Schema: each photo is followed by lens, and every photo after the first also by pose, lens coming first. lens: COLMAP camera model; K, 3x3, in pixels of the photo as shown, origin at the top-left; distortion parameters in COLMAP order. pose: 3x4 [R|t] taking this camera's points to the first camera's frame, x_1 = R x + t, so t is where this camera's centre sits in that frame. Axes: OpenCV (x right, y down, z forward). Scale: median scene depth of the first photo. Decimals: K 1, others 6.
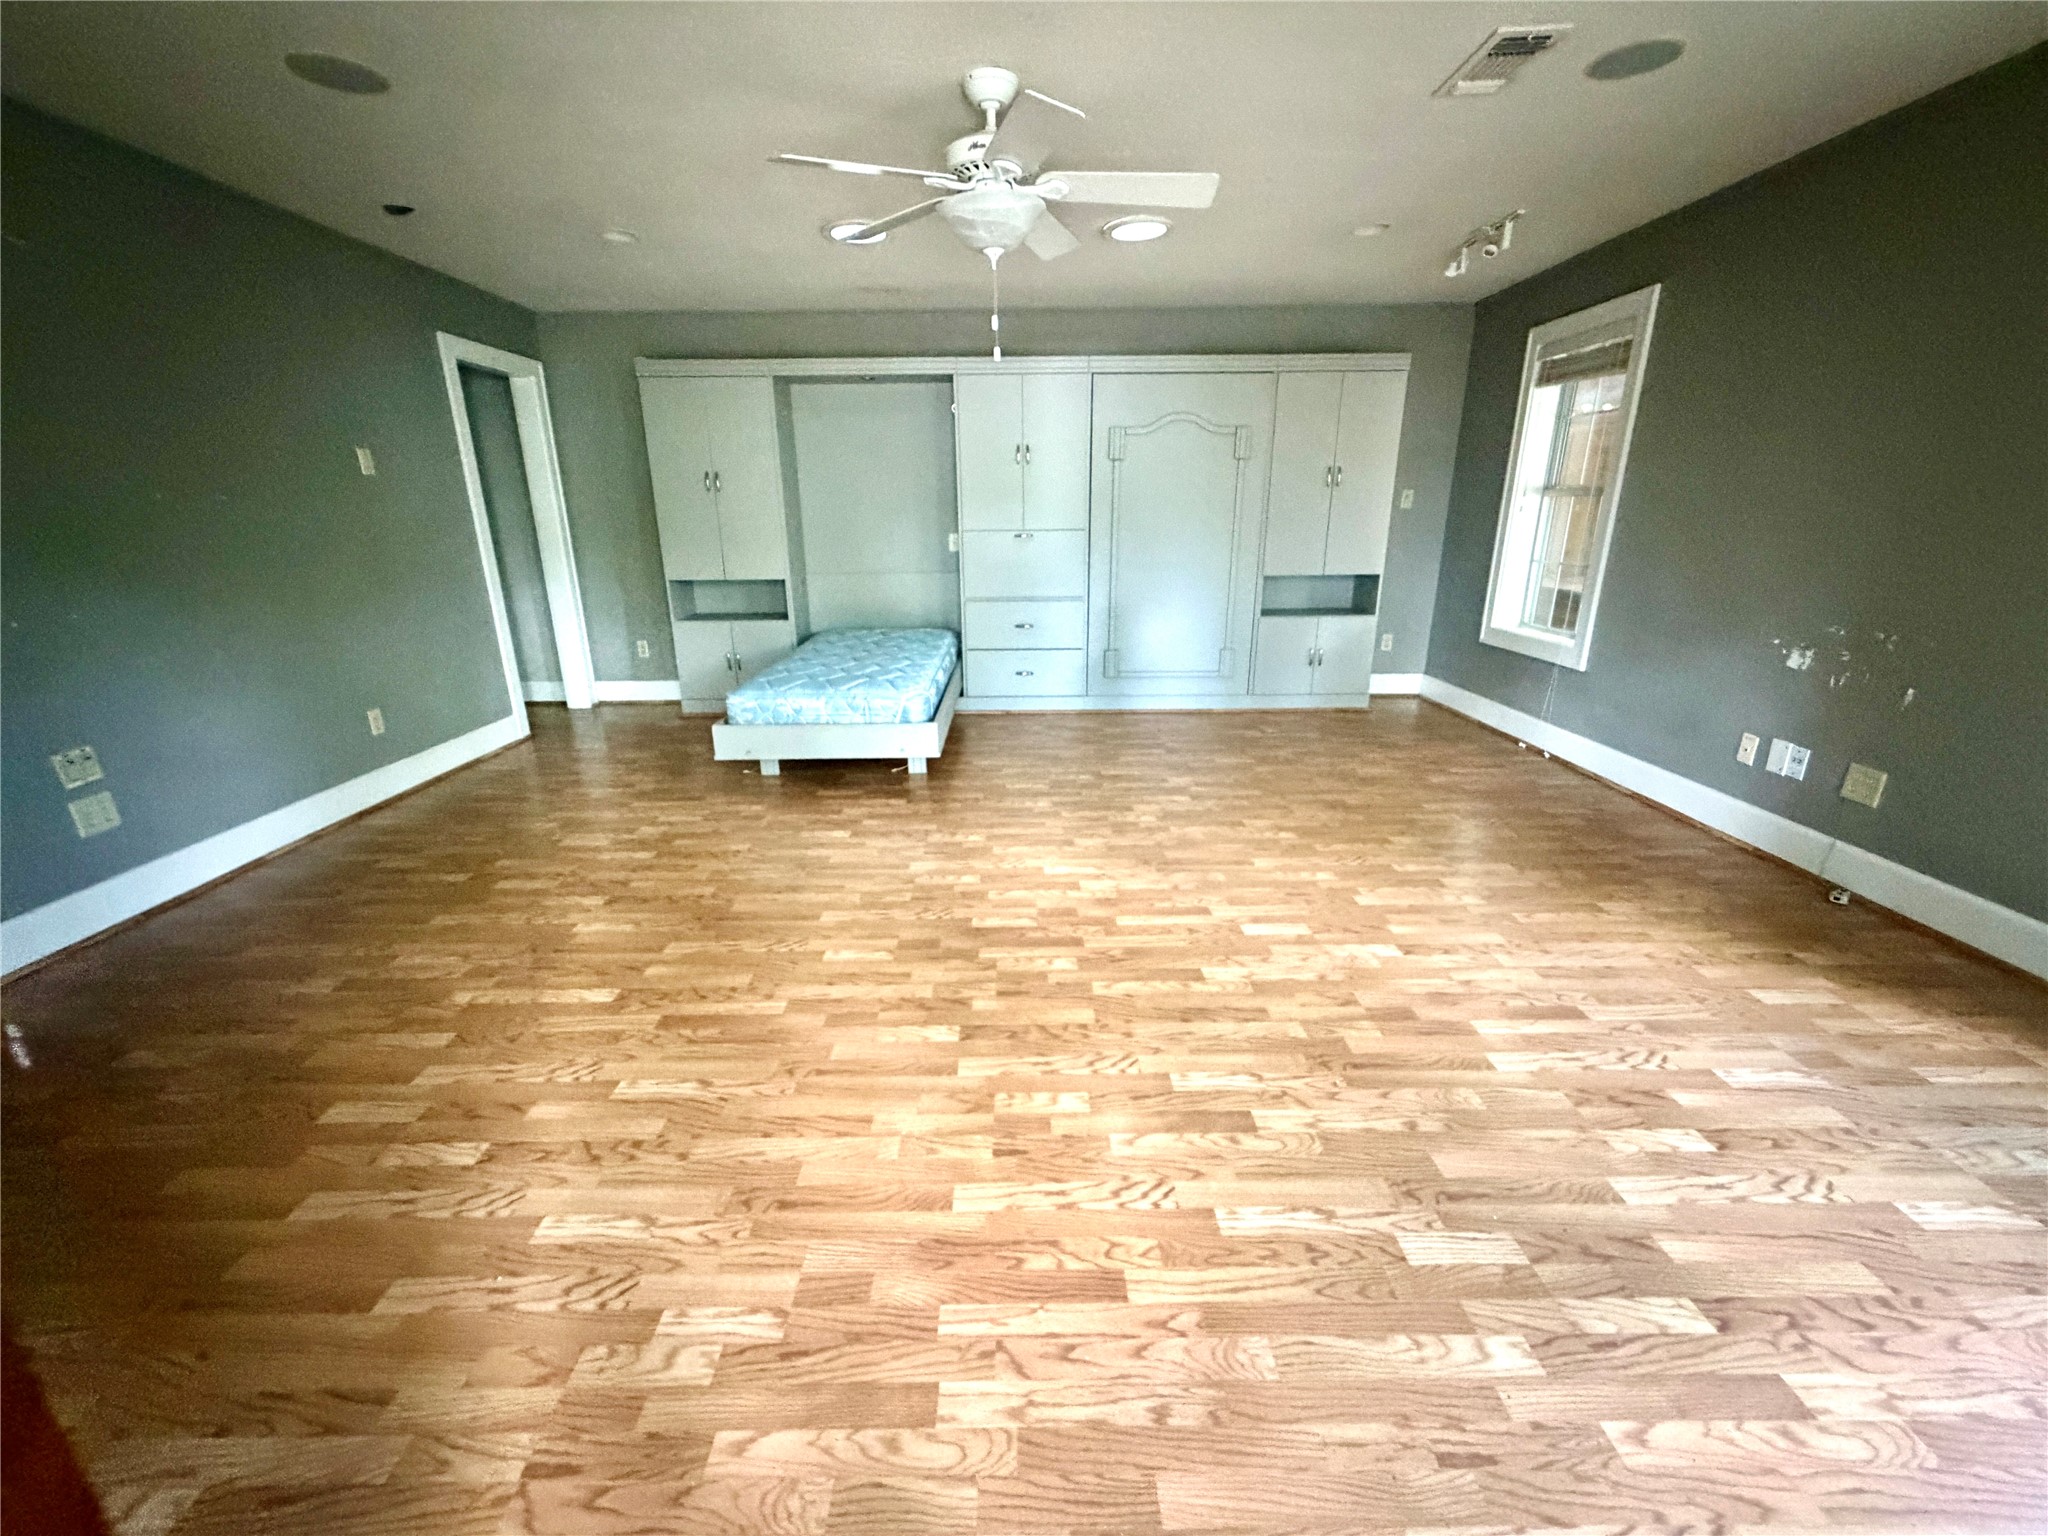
lens RADIAL K [[814.7, 0, 1024.0], [0, 814.7, 768.0], [0, 0, 1]] dist [0.000295, 0.000321]
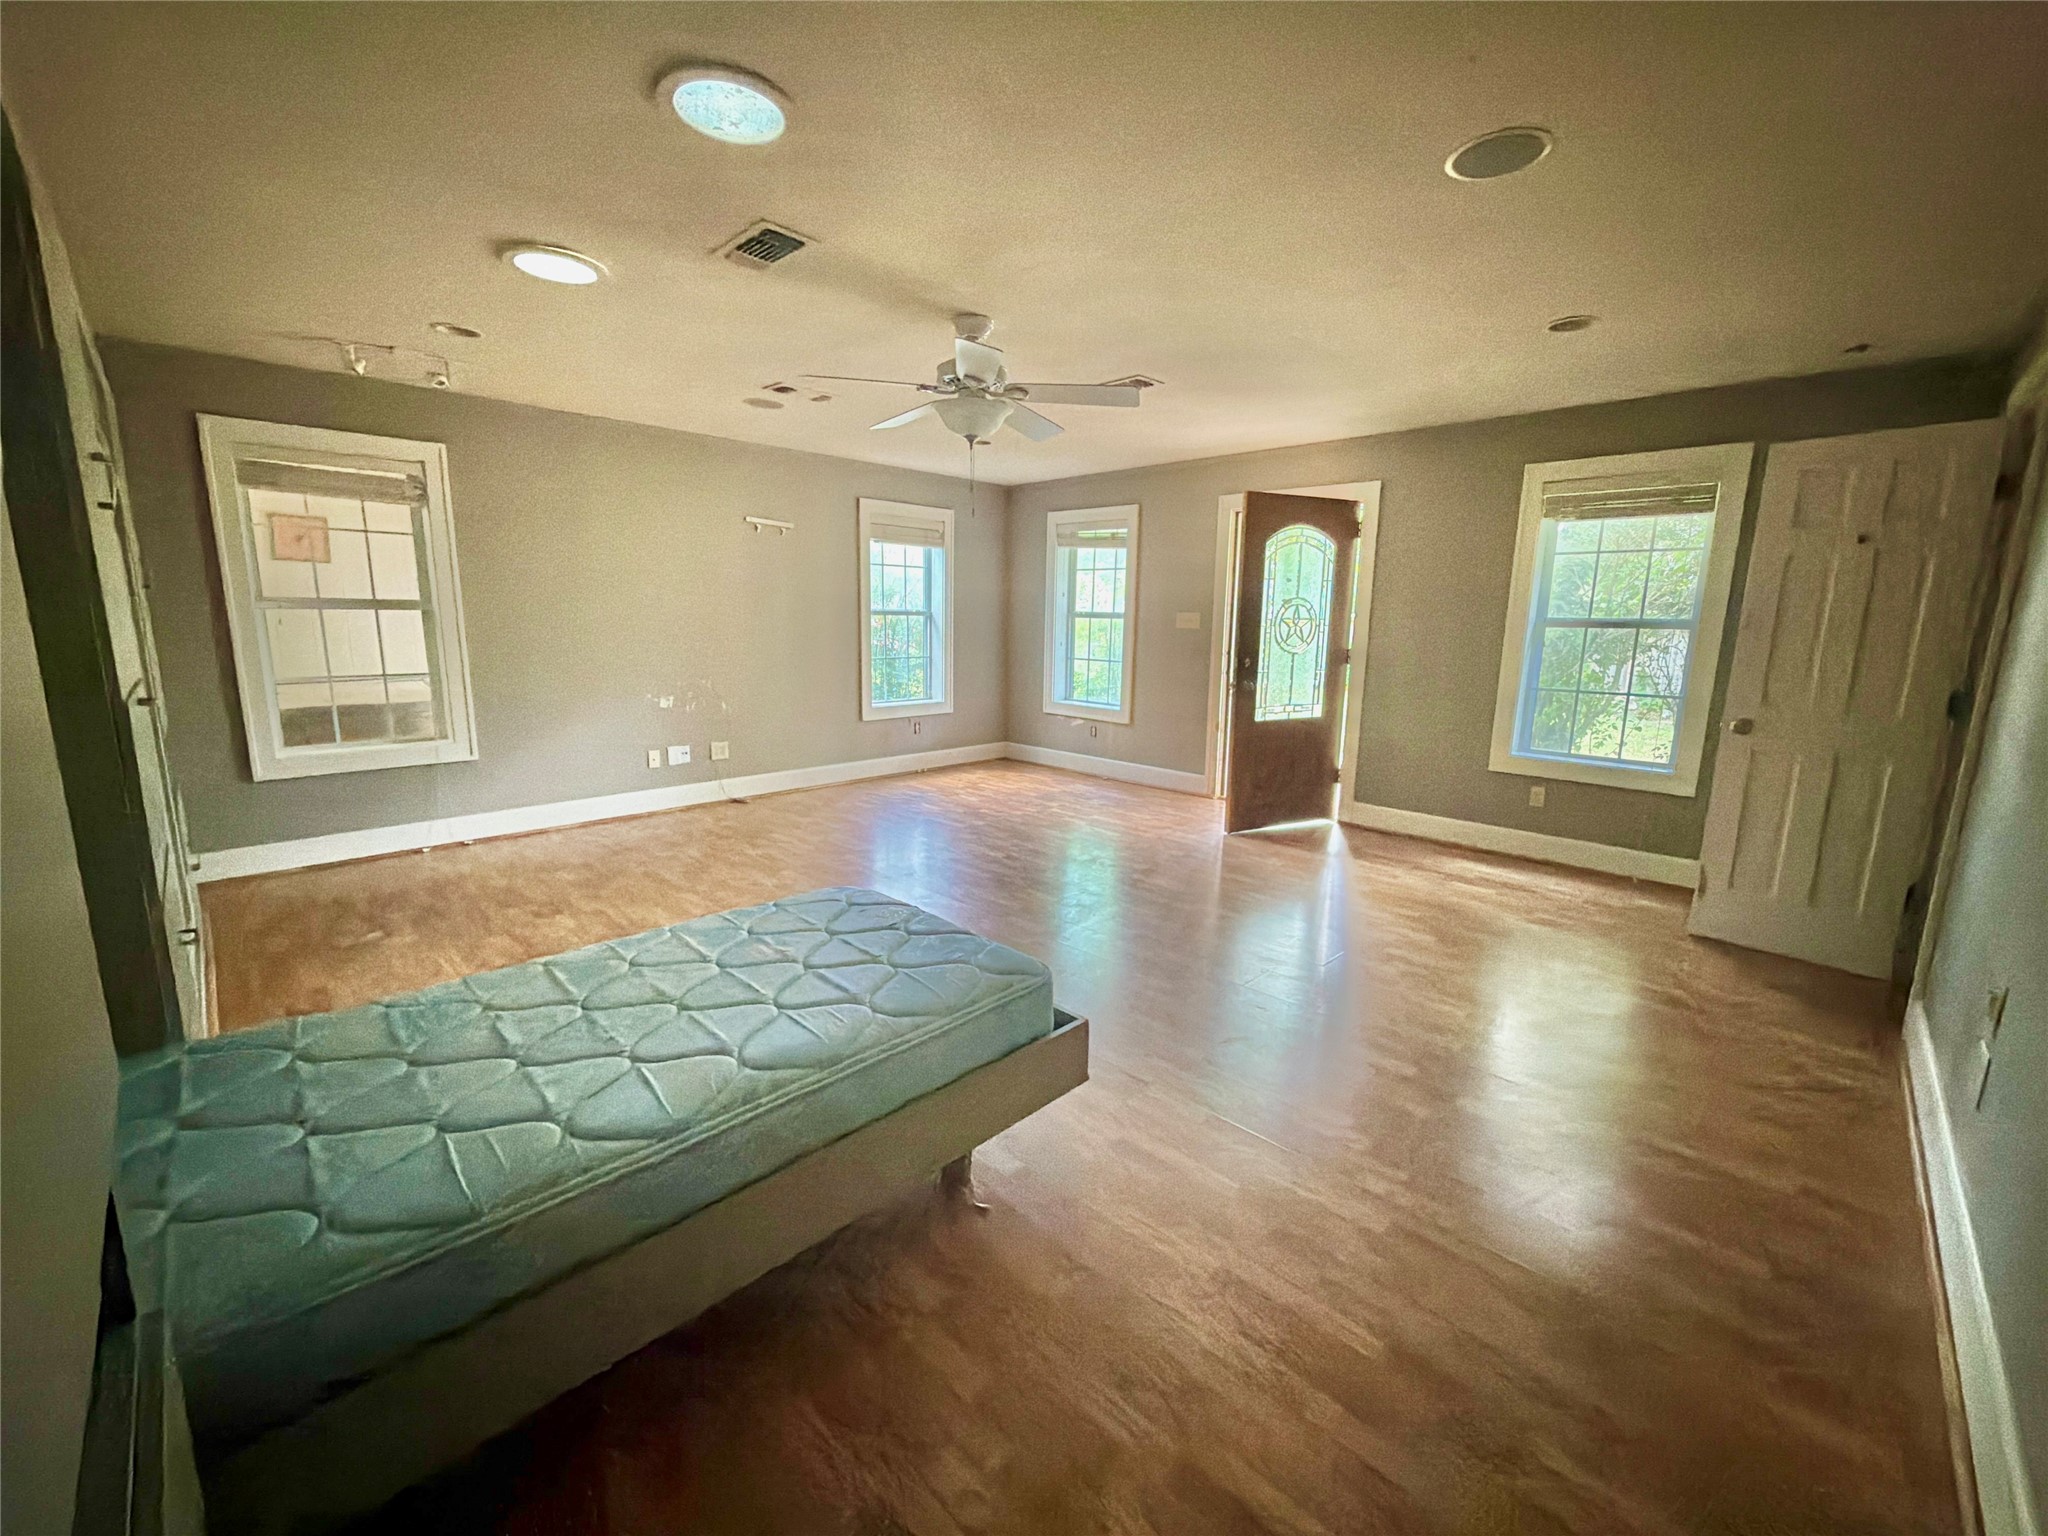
lens RADIAL K [[814.7, 0, 1024.0], [0, 814.7, 768.0], [0, 0, 1]] dist [0.000295, 0.000321]
pose [[-0.713767, -0.128607, 0.688475, -0.874008], [0.203550, 0.902476, 0.379610, -0.517942], [-0.670153, 0.411092, -0.617979, 1.620698]]
